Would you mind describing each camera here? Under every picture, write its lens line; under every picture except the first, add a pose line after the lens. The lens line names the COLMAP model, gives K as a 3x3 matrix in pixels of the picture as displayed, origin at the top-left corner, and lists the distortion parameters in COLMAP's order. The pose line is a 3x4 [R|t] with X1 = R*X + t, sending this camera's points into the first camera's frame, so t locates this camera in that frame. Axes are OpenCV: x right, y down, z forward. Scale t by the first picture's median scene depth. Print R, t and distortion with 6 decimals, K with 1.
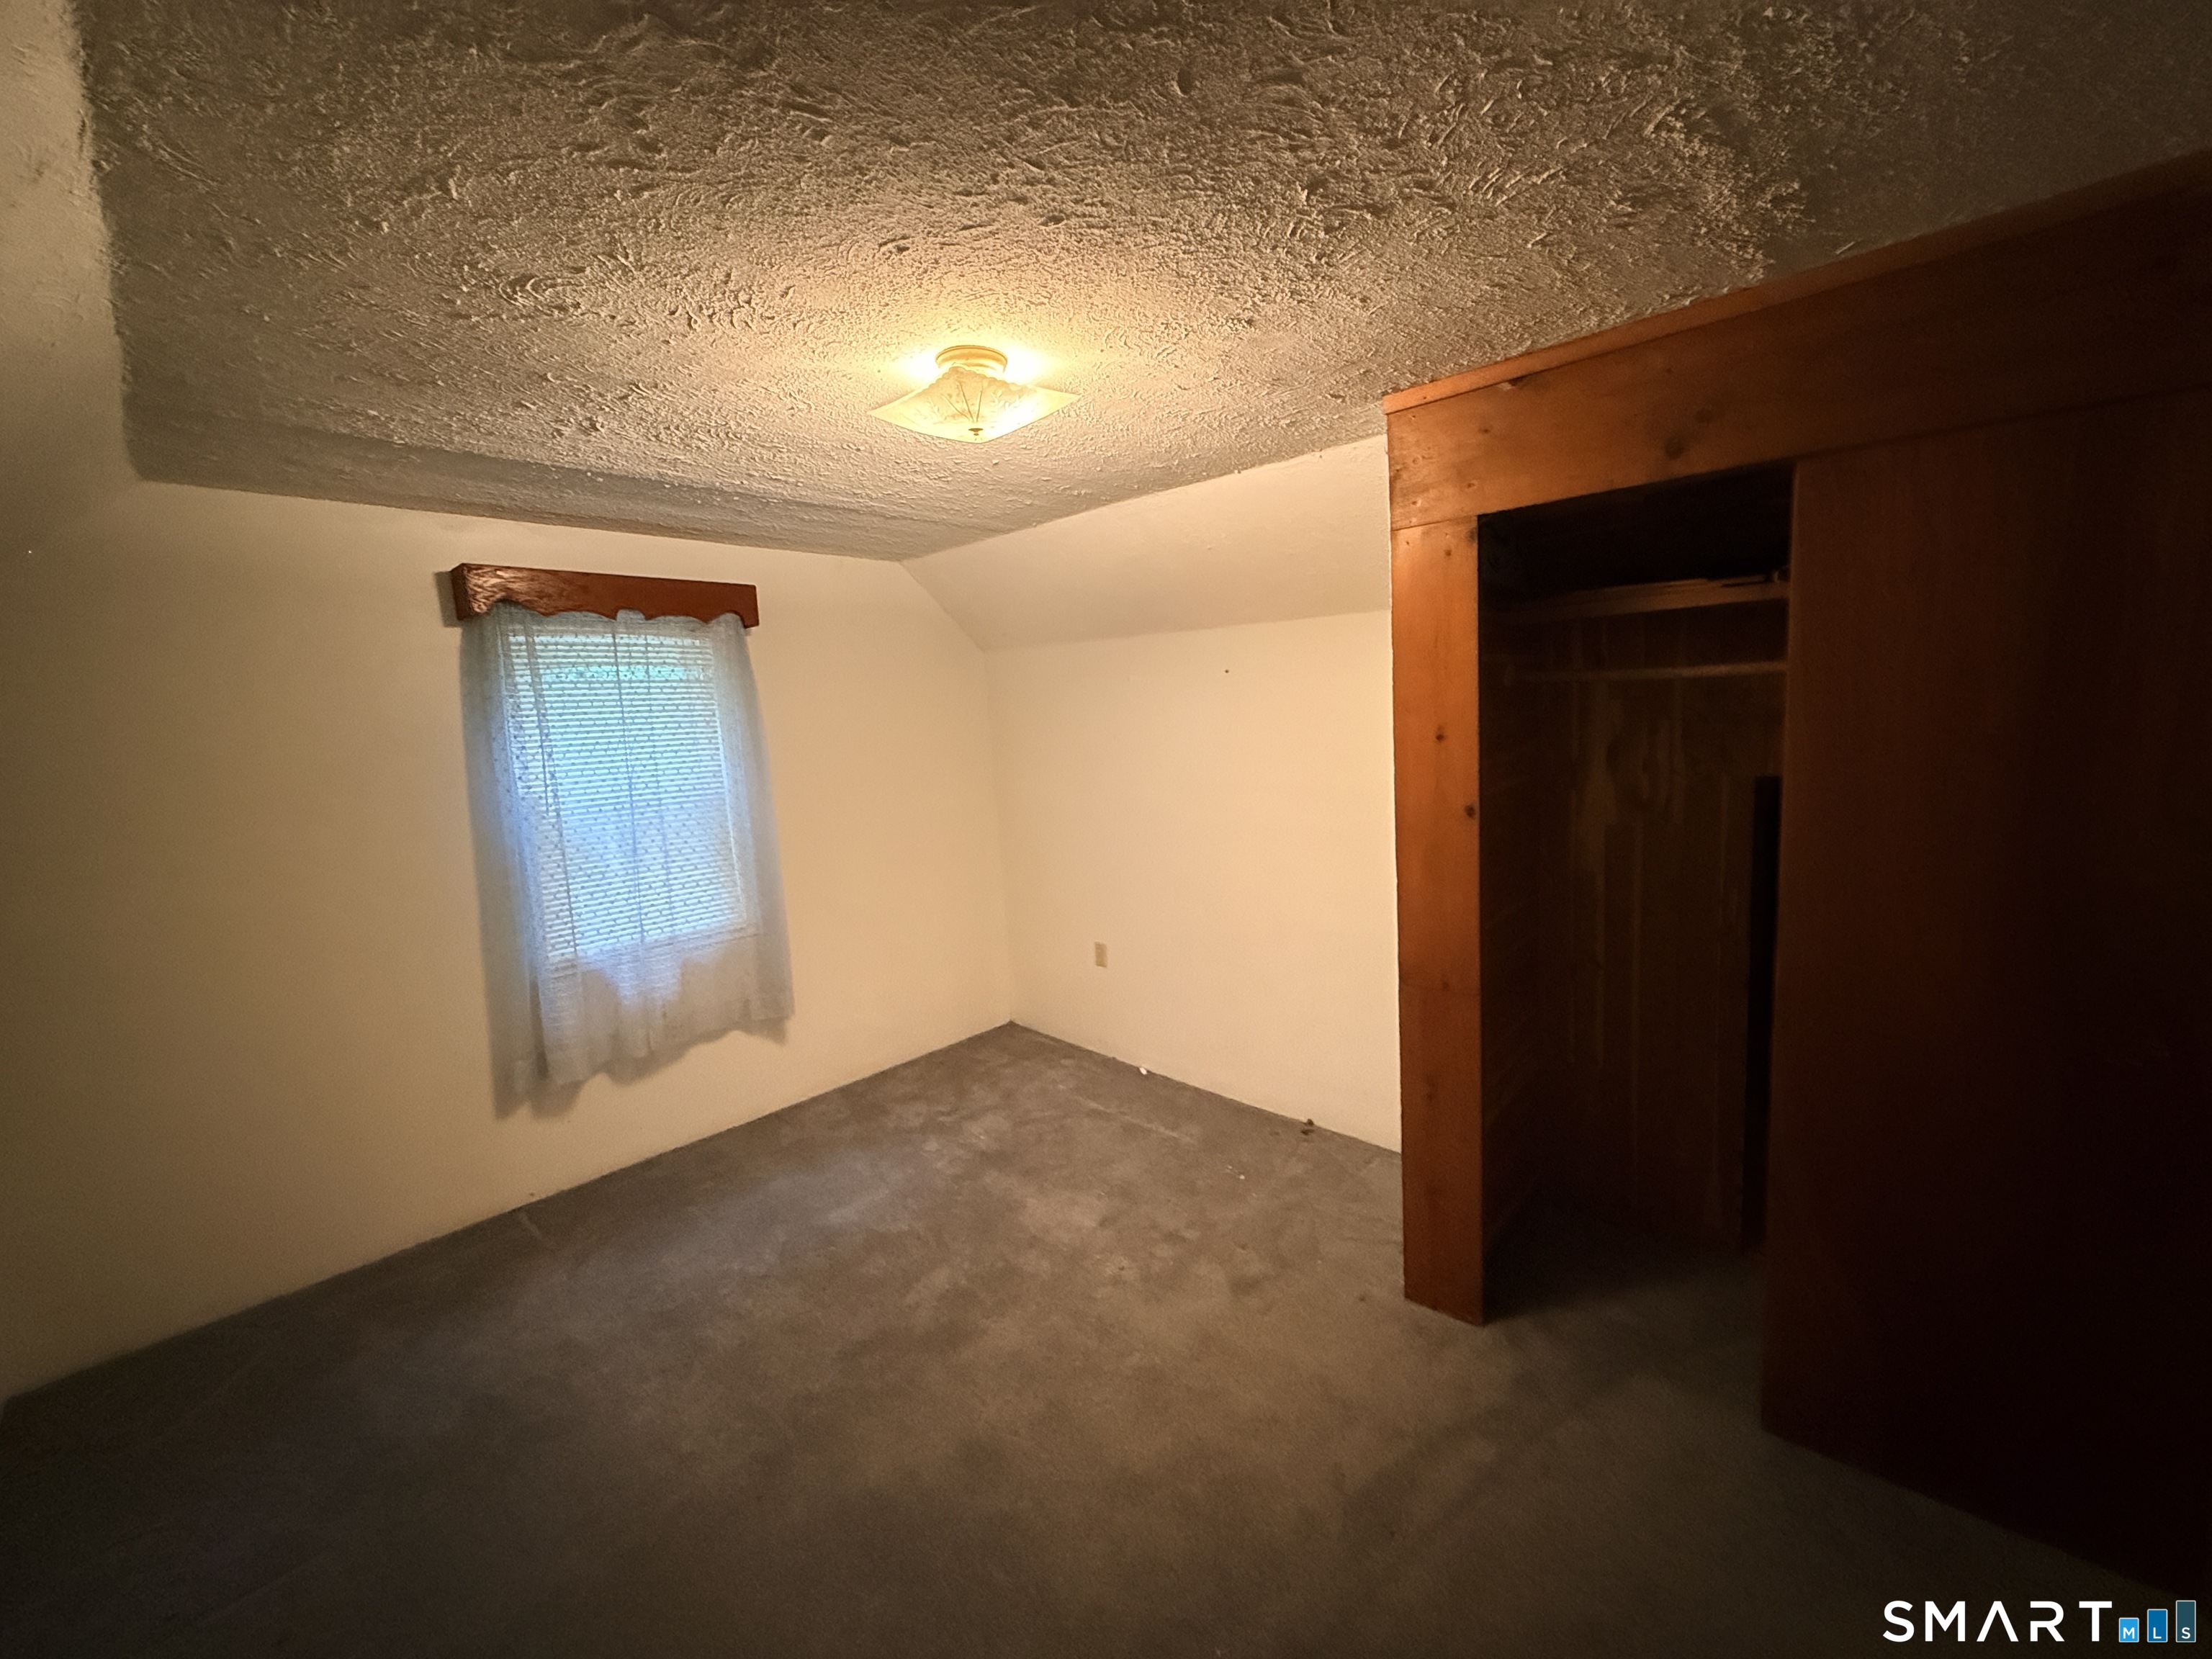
lens RADIAL K [[879.6, 0, 1100.3], [0, 879.6, 823.9], [0, 0, 1]] dist [0.001048, -0.000626]
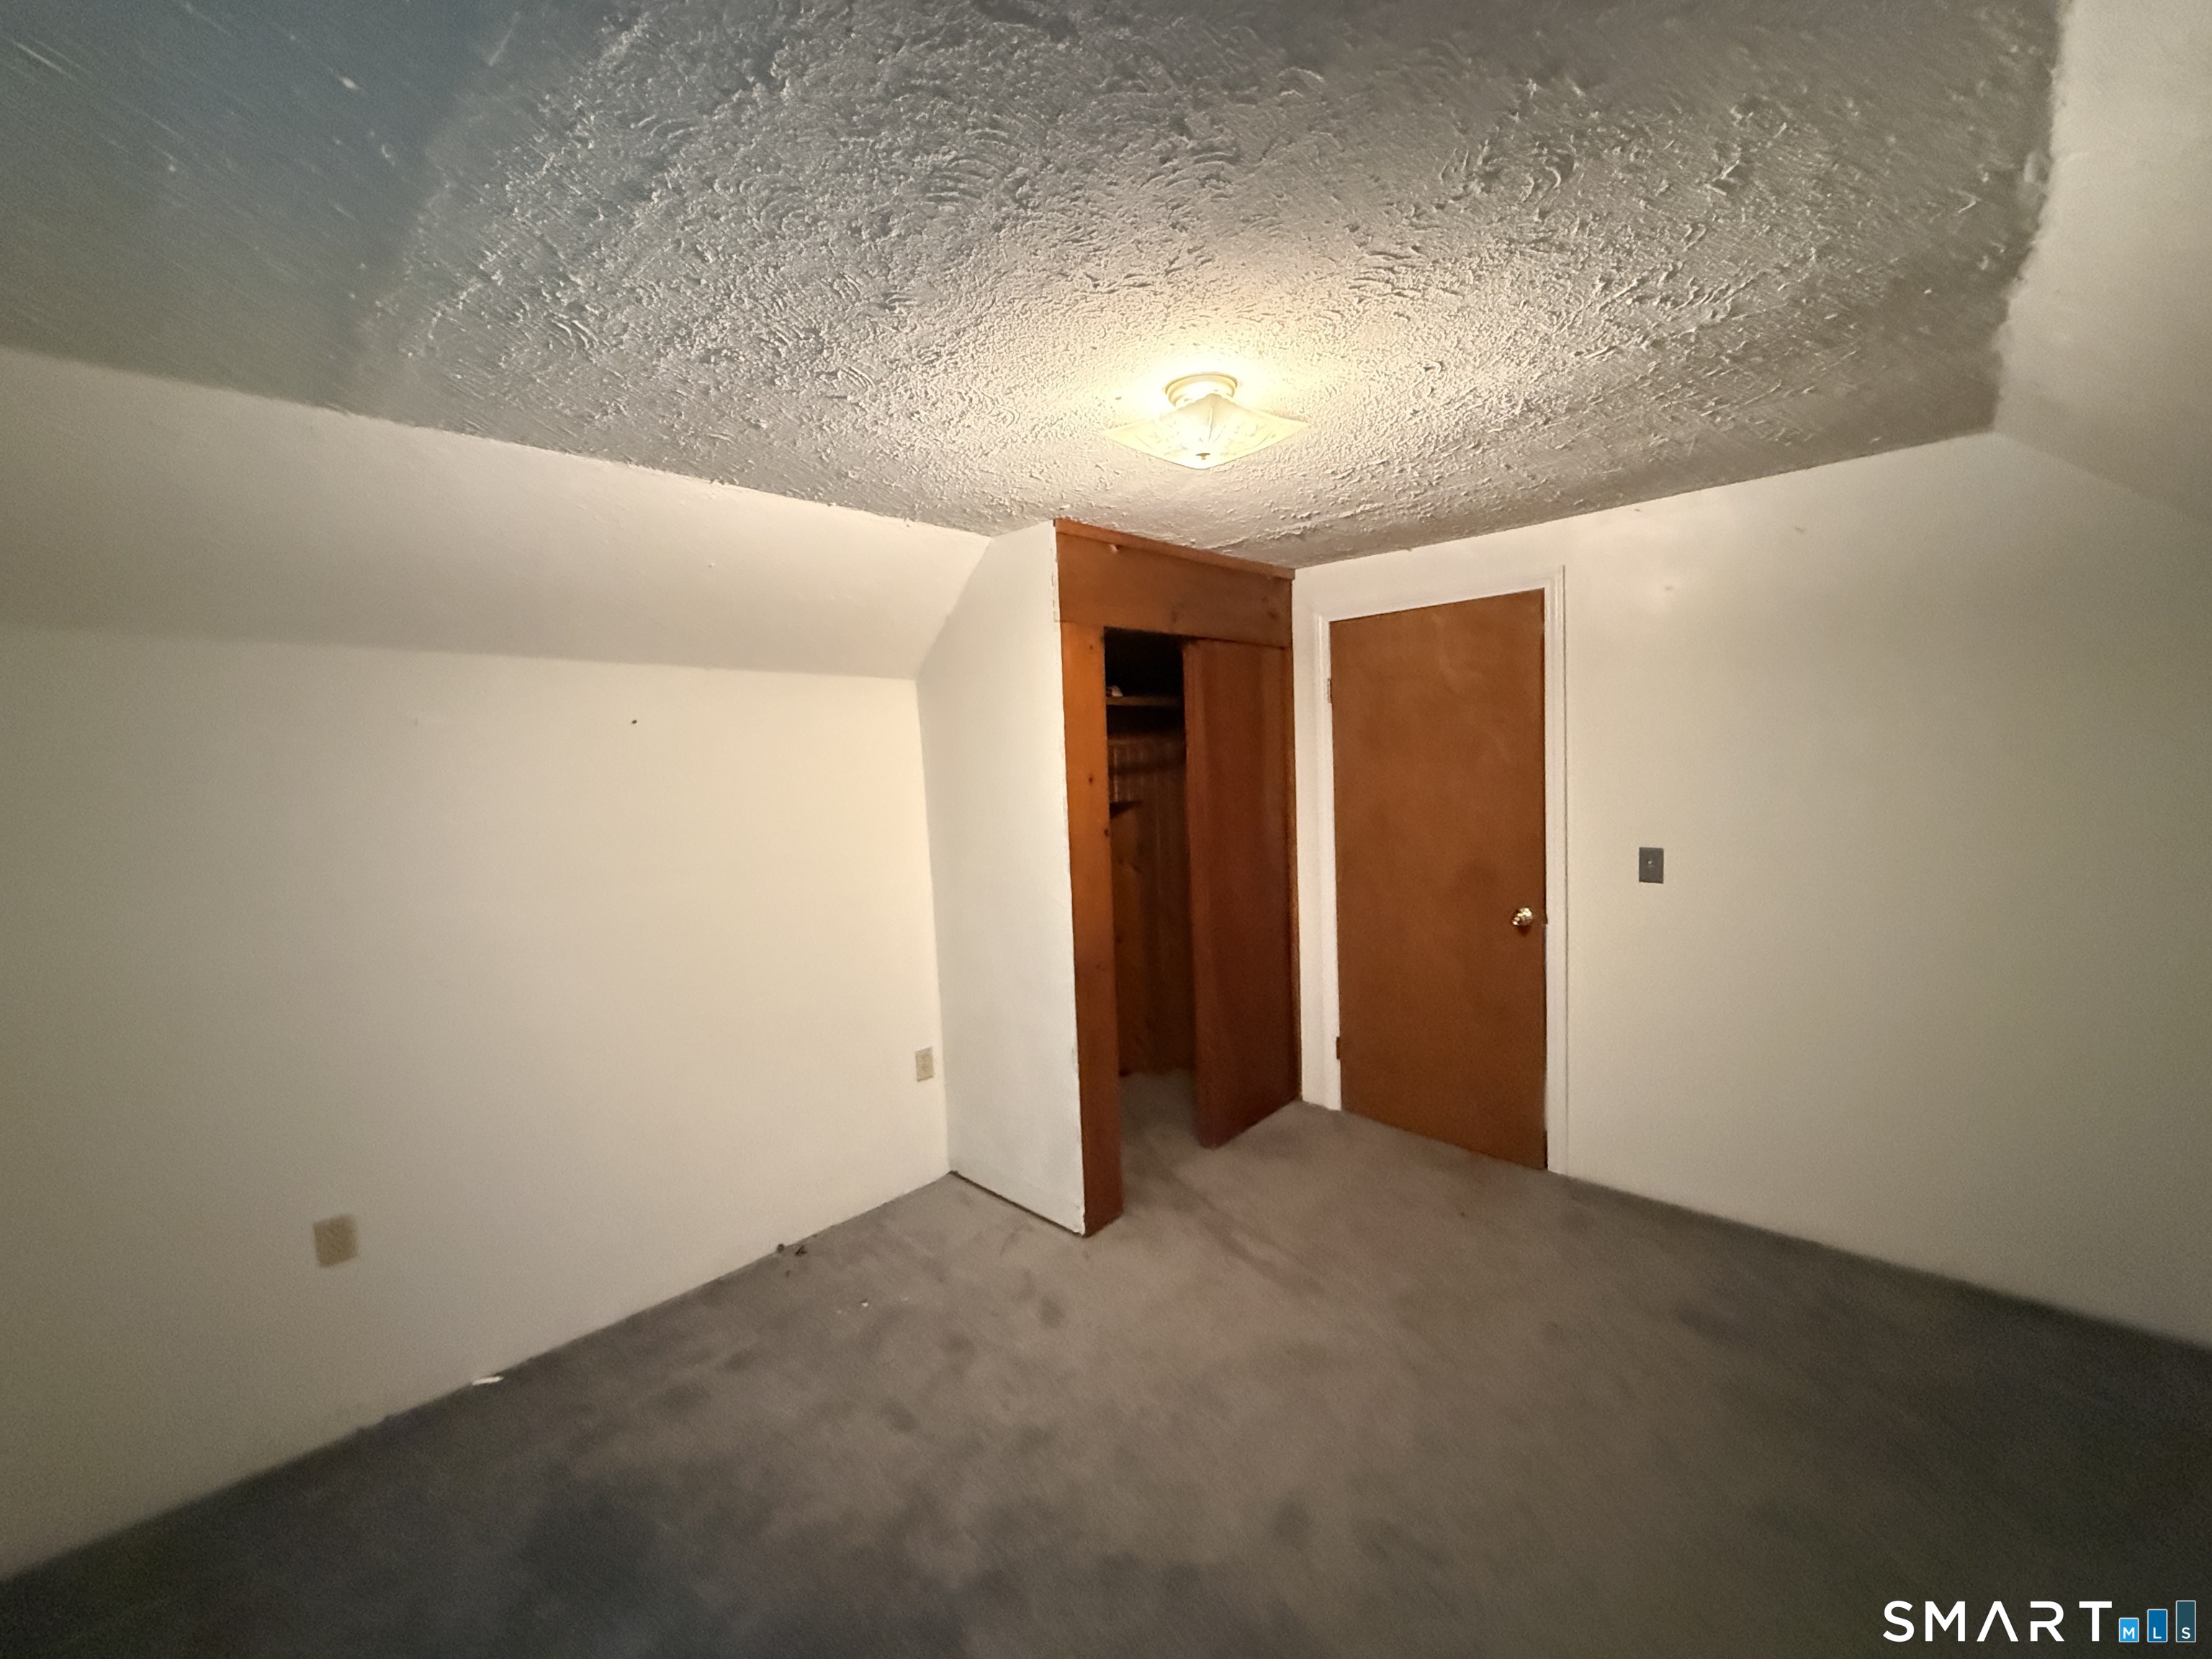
lens RADIAL K [[879.6, 0, 1100.5], [0, 879.6, 831.0], [0, 0, 1]] dist [0.001048, -0.000626]
pose [[0.022387, -0.035058, 0.999134, -1.163504], [0.167179, 0.985444, 0.030832, -0.072709], [-0.985672, 0.166344, 0.027922, 1.157549]]
